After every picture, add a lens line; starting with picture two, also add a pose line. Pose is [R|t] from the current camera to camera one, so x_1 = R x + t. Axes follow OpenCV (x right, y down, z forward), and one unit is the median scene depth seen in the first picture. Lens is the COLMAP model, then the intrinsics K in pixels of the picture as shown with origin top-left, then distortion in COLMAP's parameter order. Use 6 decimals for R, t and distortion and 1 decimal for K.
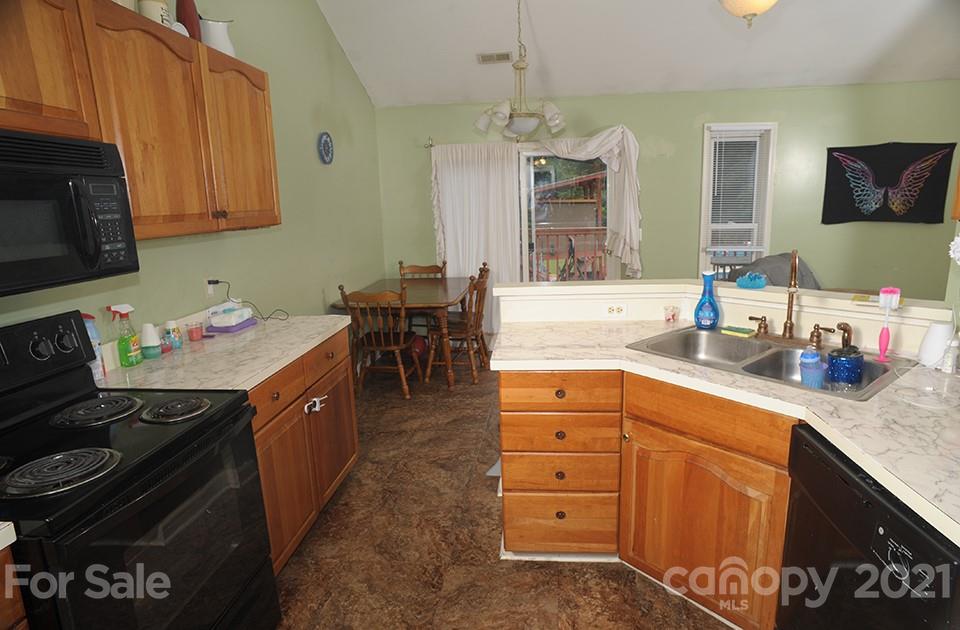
lens RADIAL K [[546.4, 0, 485.1], [0, 546.4, 317.5], [0, 0, 1]] dist [-0.102290, 0.069295]
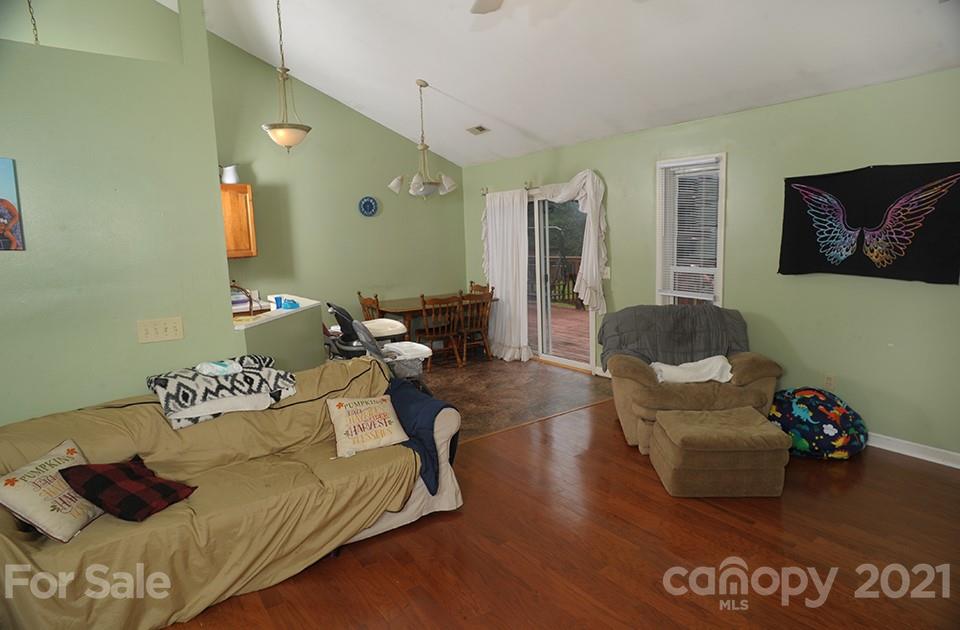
lens RADIAL K [[546.4, 0, 485.1], [0, 546.4, 317.5], [0, 0, 1]] dist [-0.102290, 0.069295]
pose [[0.679369, 0.124072, -0.723232, 0.942382], [-0.146959, 0.988639, 0.031556, -0.073333], [0.718930, 0.084848, 0.689884, 0.143032]]
